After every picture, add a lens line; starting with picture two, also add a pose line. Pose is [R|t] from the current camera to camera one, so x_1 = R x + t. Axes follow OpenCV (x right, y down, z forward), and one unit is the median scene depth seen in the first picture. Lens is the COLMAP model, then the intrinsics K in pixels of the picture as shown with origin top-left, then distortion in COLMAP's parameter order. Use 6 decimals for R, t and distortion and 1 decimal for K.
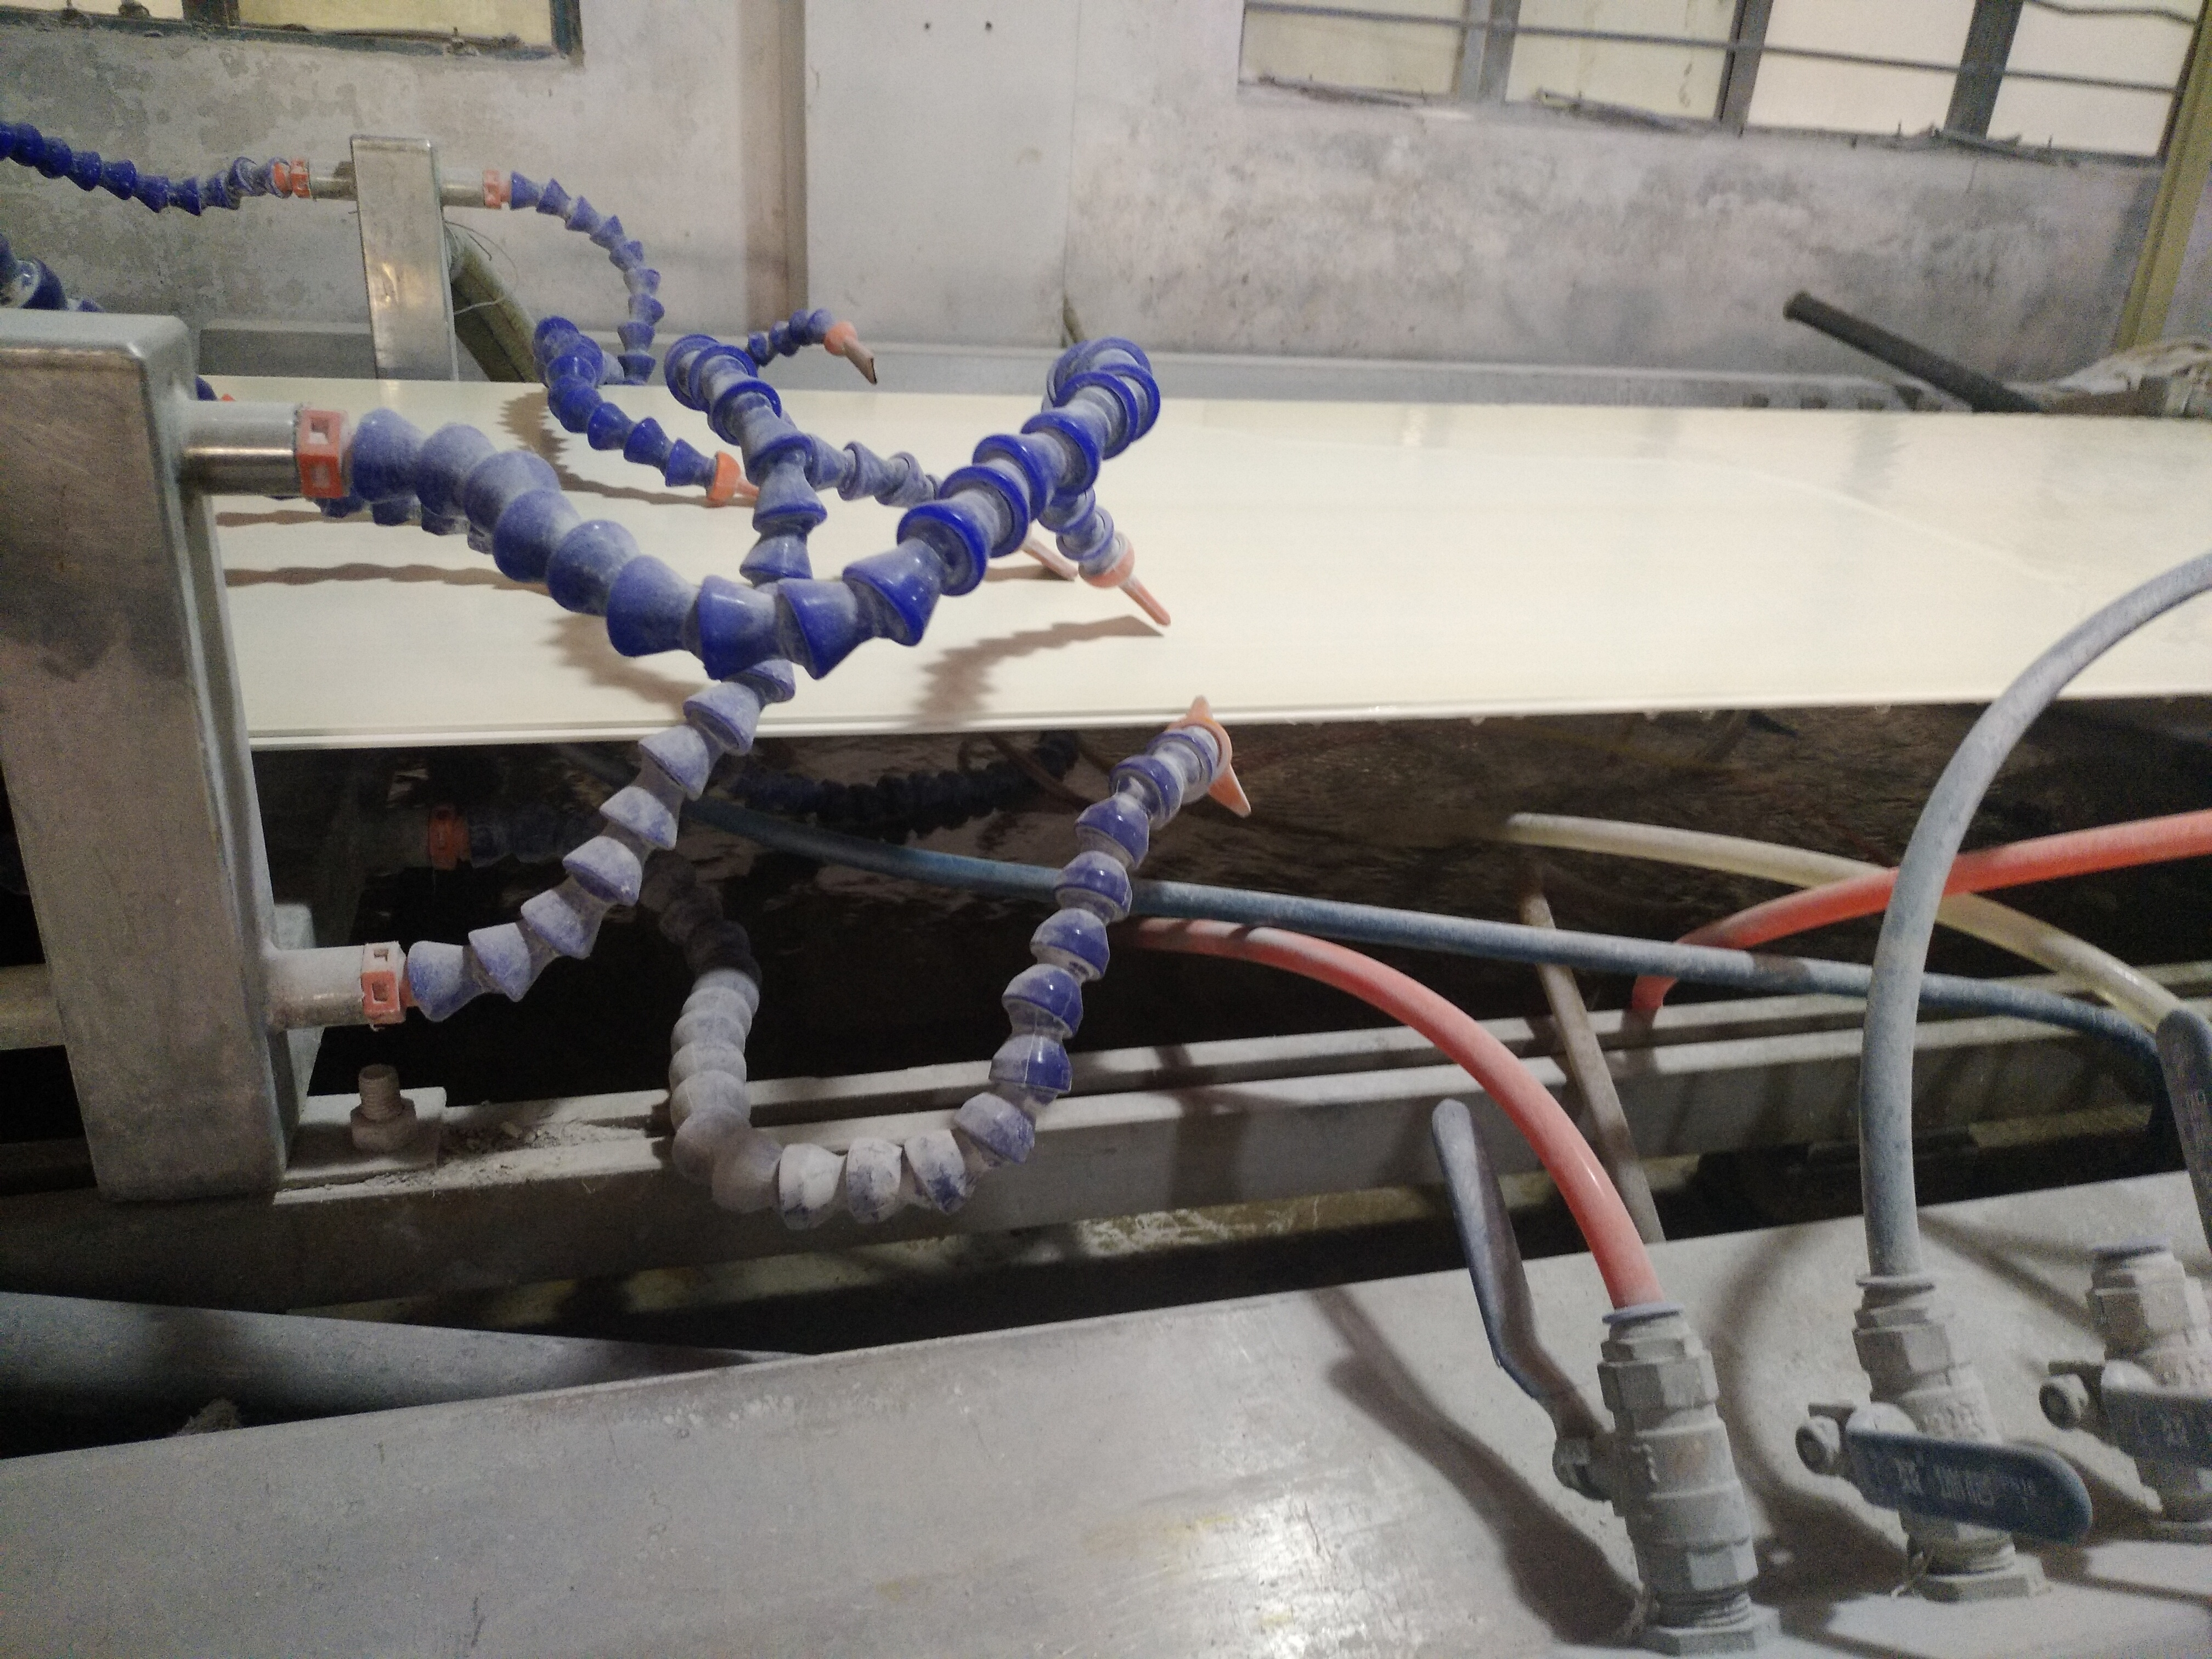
lens RADIAL K [[1650.3, 0, 1109.3], [0, 1650.3, 782.9], [0, 0, 1]] dist [0.000835, 0.000620]
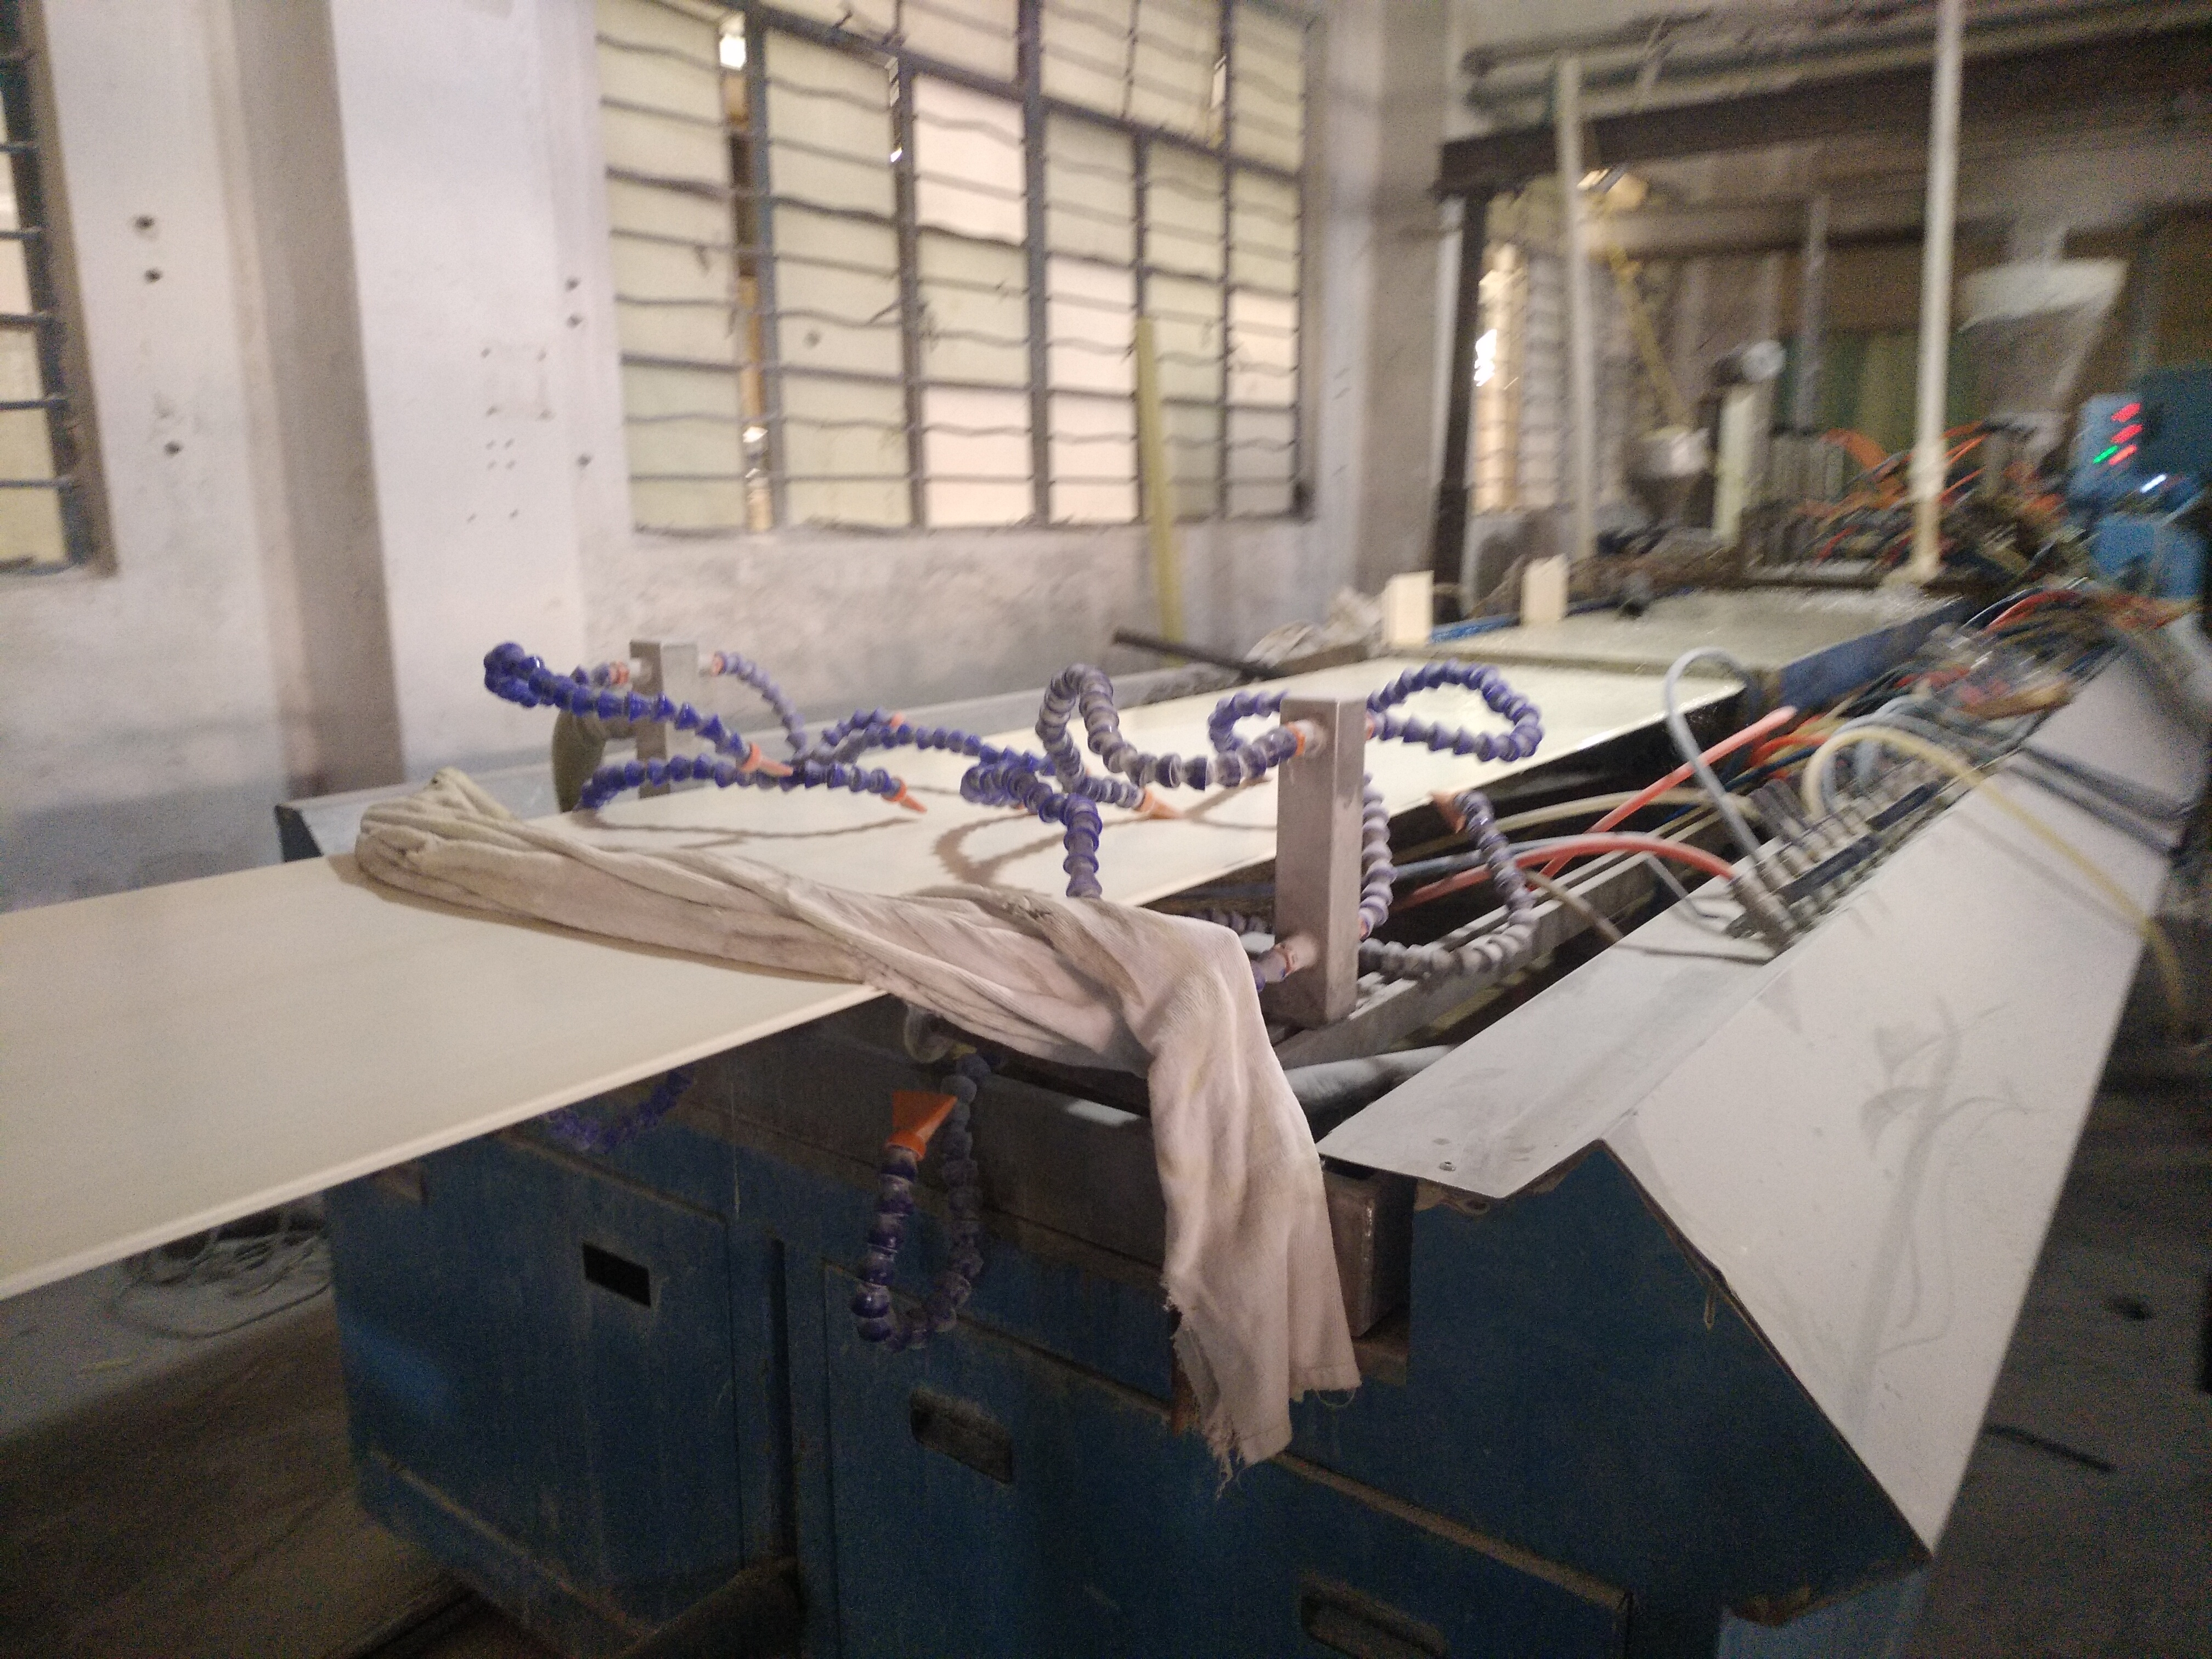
lens RADIAL K [[1558.8, 0, 1106.0], [0, 1558.8, 829.5], [0, 0, 1]] dist [0.021457, 0.001877]
pose [[0.782341, -0.204346, 0.588375, -0.380514], [0.302936, 0.950228, -0.072783, 0.005392], [-0.544218, 0.235181, 0.805306, -0.144904]]
